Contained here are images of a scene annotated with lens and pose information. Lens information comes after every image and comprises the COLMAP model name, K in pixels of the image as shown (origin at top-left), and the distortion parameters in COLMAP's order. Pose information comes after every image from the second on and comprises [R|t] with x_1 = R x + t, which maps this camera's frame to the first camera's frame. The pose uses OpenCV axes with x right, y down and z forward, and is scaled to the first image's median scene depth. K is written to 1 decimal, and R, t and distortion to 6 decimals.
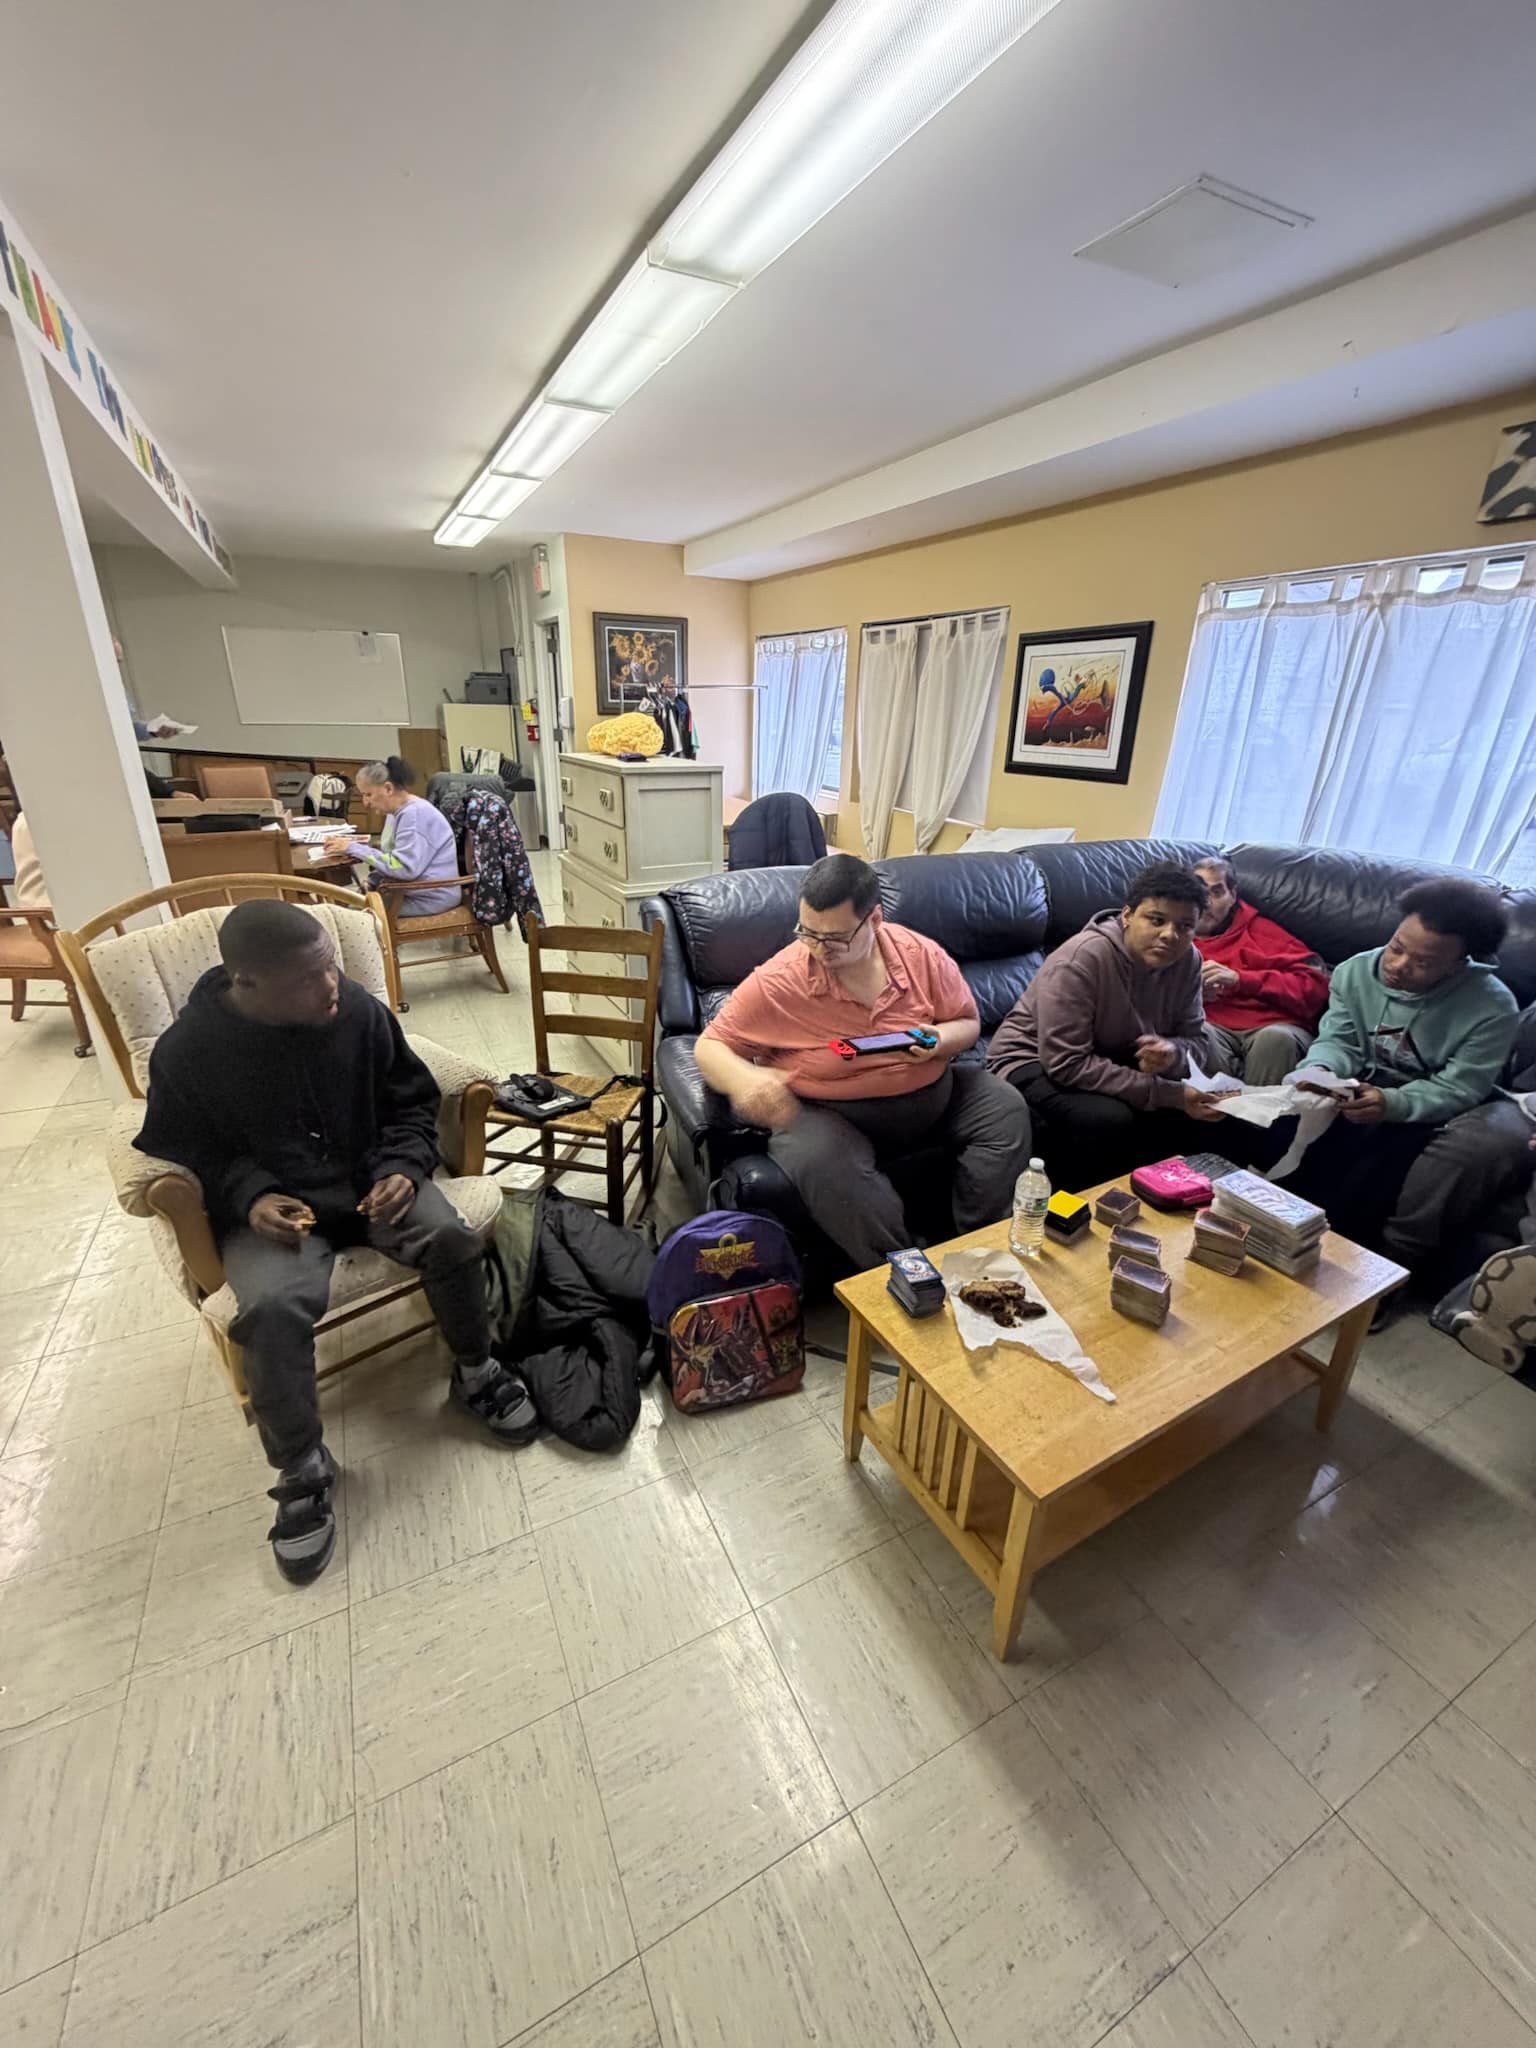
lens RADIAL K [[818.1, 0, 758.5], [0, 818.1, 1022.0], [0, 0, 1]] dist [-0.000238, -0.000032]
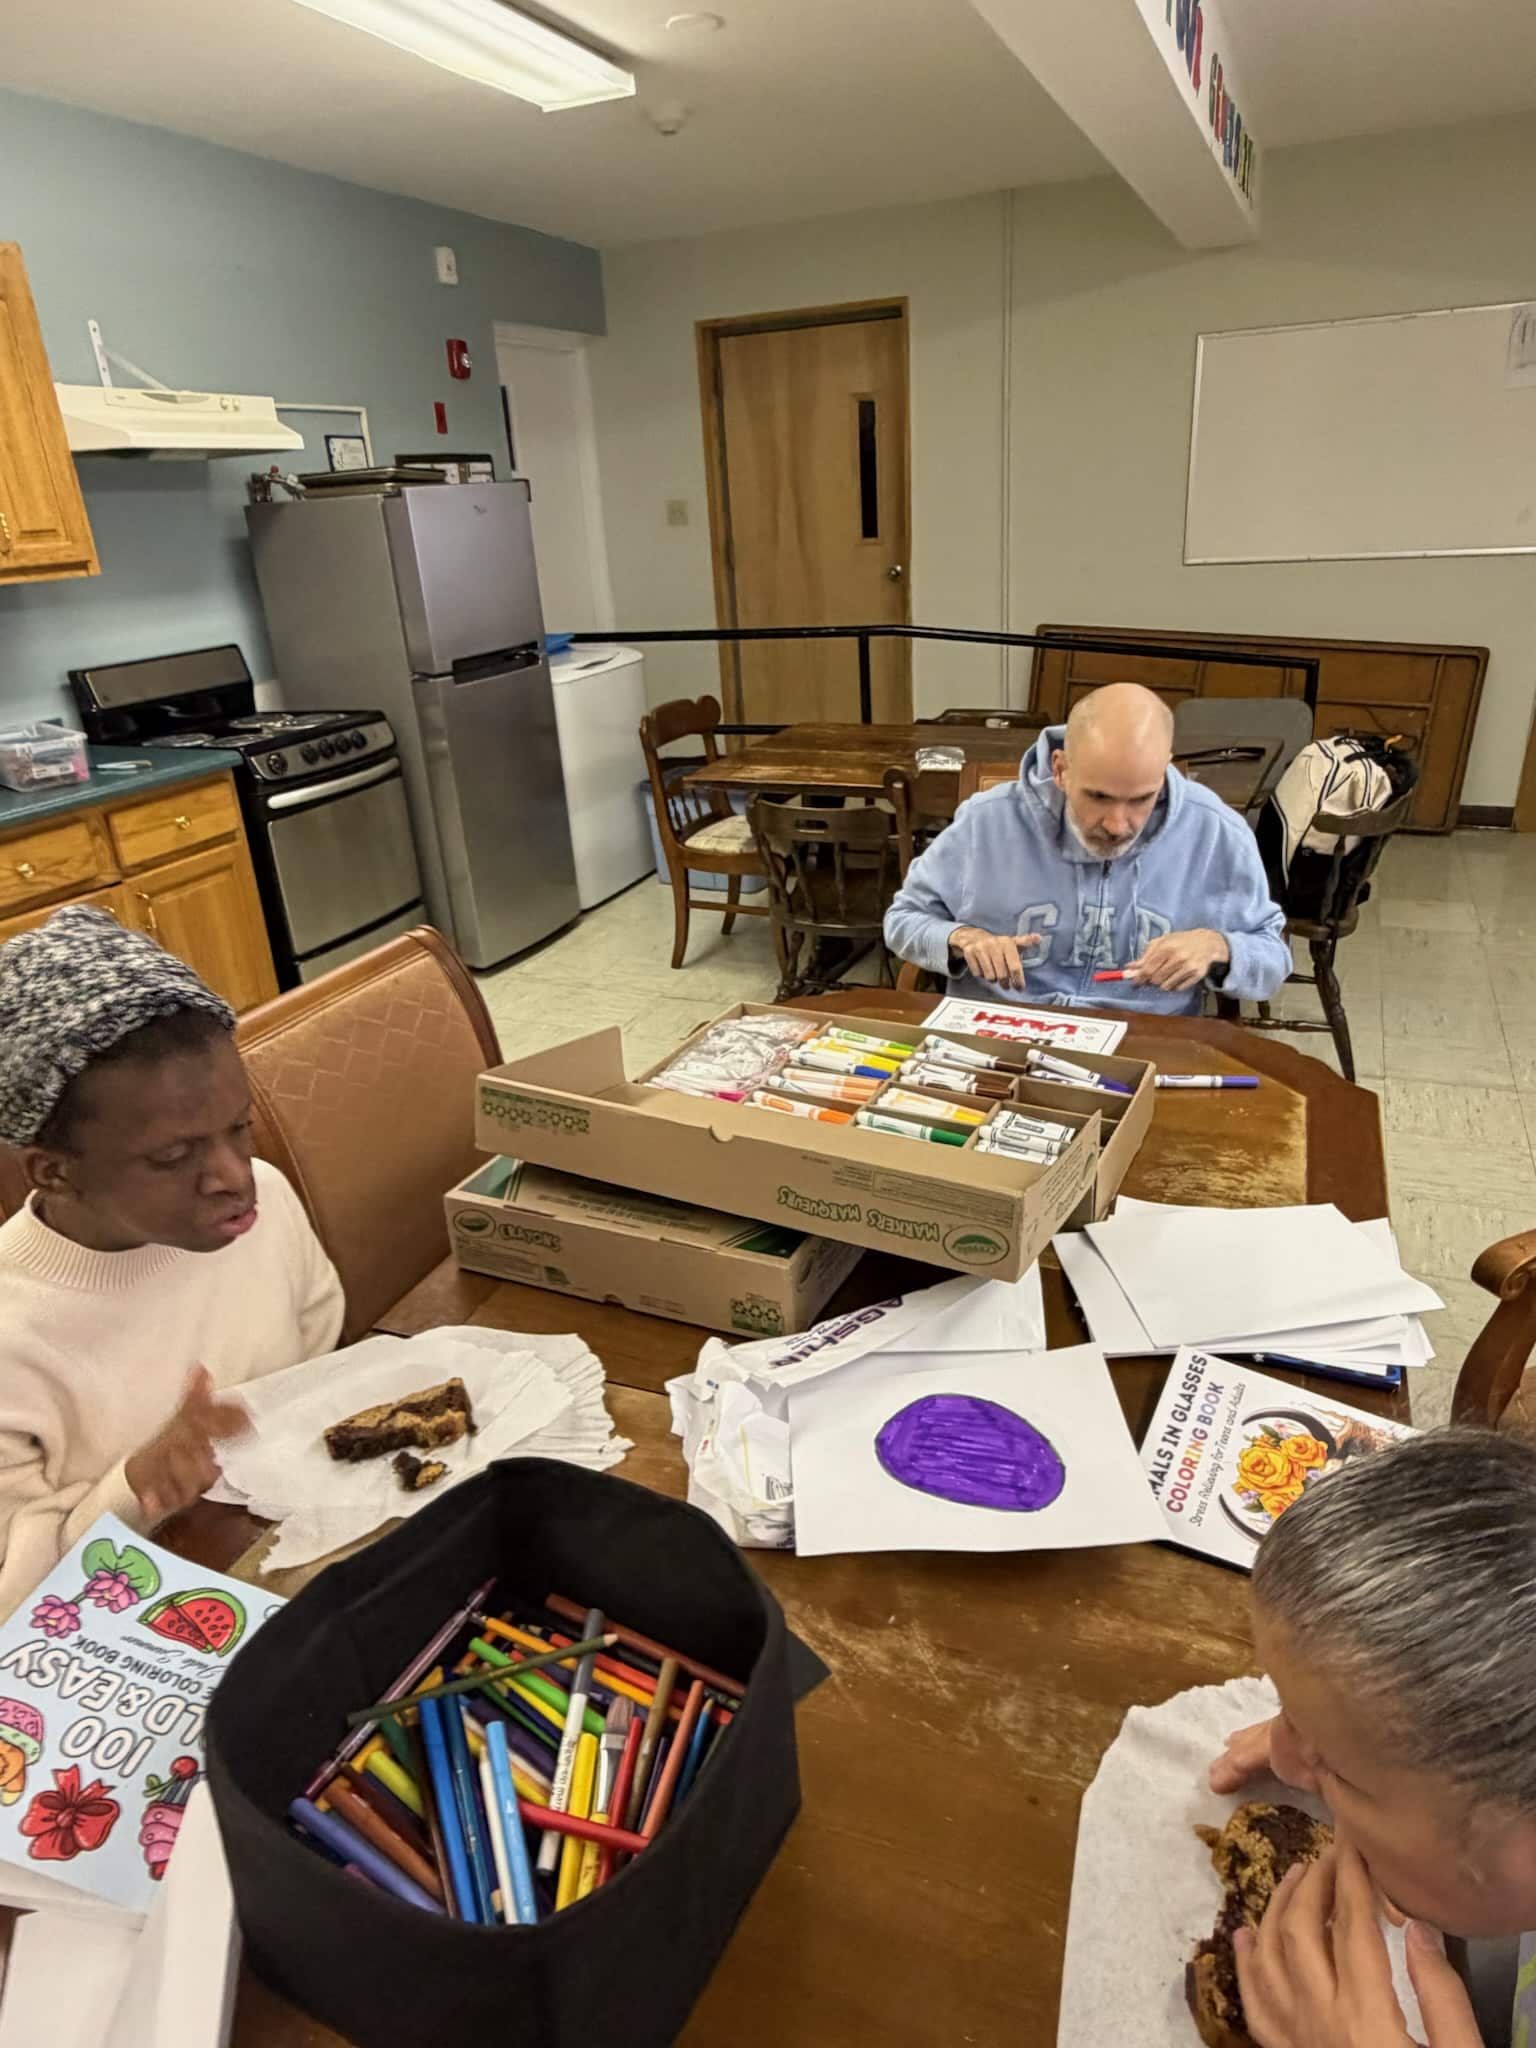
lens RADIAL K [[1252.1, 0, 764.3], [0, 1252.1, 1015.9], [0, 0, 1]] dist [-0.001234, 0.000188]
pose [[0.637124, 0.240986, -0.732119, -0.156985], [-0.215830, 0.967646, 0.130688, -0.117452], [0.739926, 0.074749, 0.668523, 0.278500]]
